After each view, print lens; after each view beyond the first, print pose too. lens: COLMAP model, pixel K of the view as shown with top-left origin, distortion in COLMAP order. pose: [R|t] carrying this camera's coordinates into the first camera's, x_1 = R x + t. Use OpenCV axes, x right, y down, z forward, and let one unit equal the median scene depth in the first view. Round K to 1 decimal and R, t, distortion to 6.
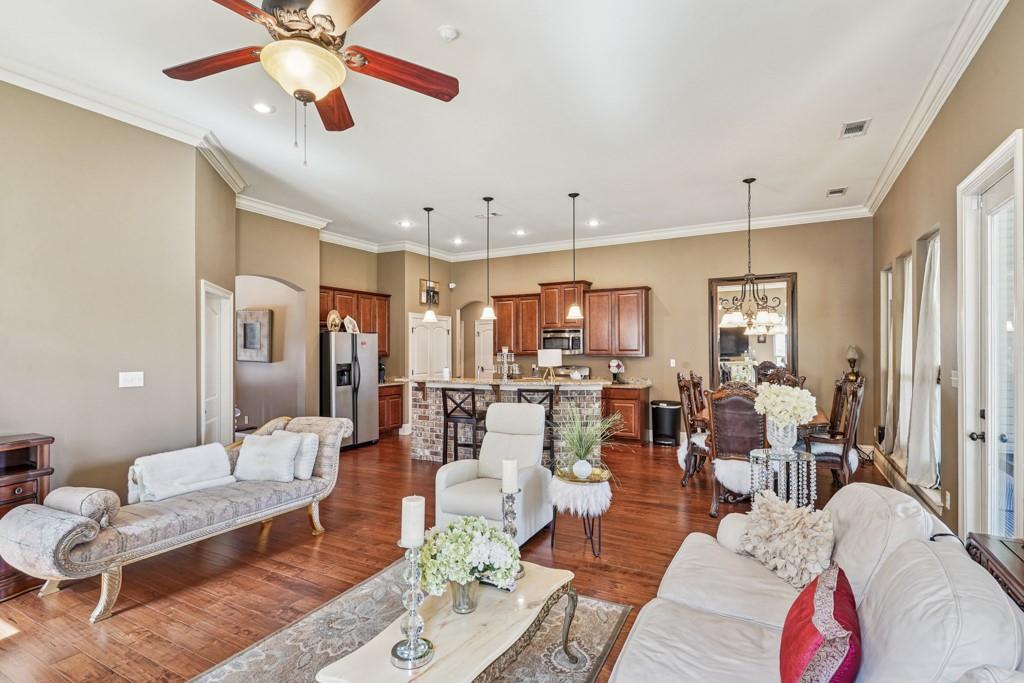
lens RADIAL K [[502.5, 0, 512.4], [0, 502.5, 347.3], [0, 0, 1]] dist [0.018149, -0.006279]
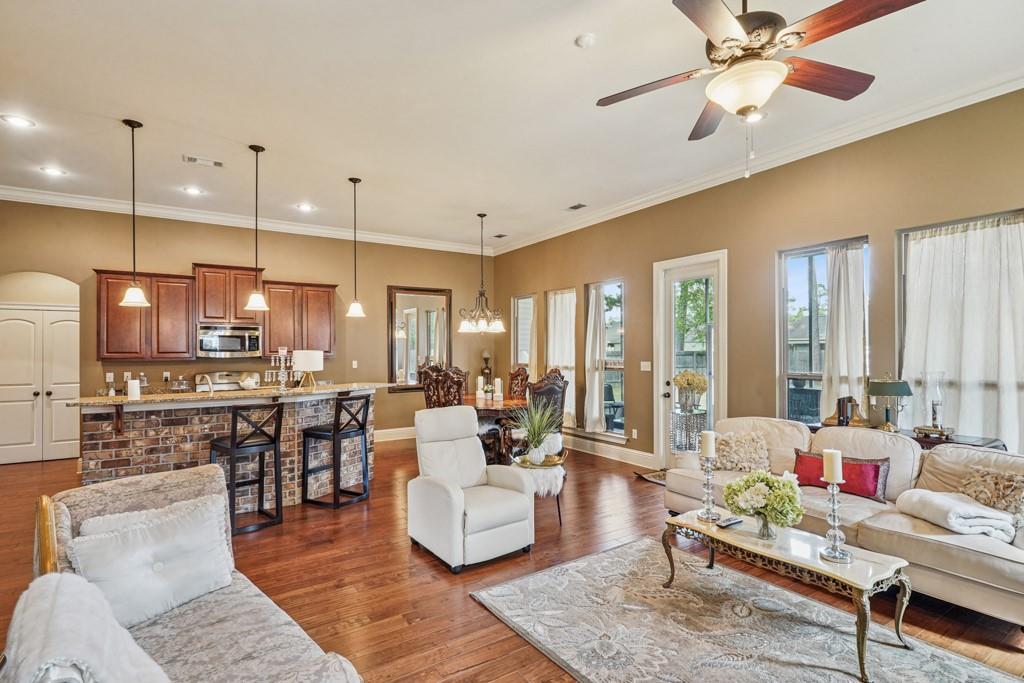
lens RADIAL K [[502.5, 0, 513.8], [0, 502.5, 345.6], [0, 0, 1]] dist [0.018149, -0.006279]
pose [[0.453317, 0.009208, 0.891302, -0.473165], [-0.004640, 0.999957, -0.007970, 0.000763], [-0.891337, -0.000523, 0.453340, 0.277721]]
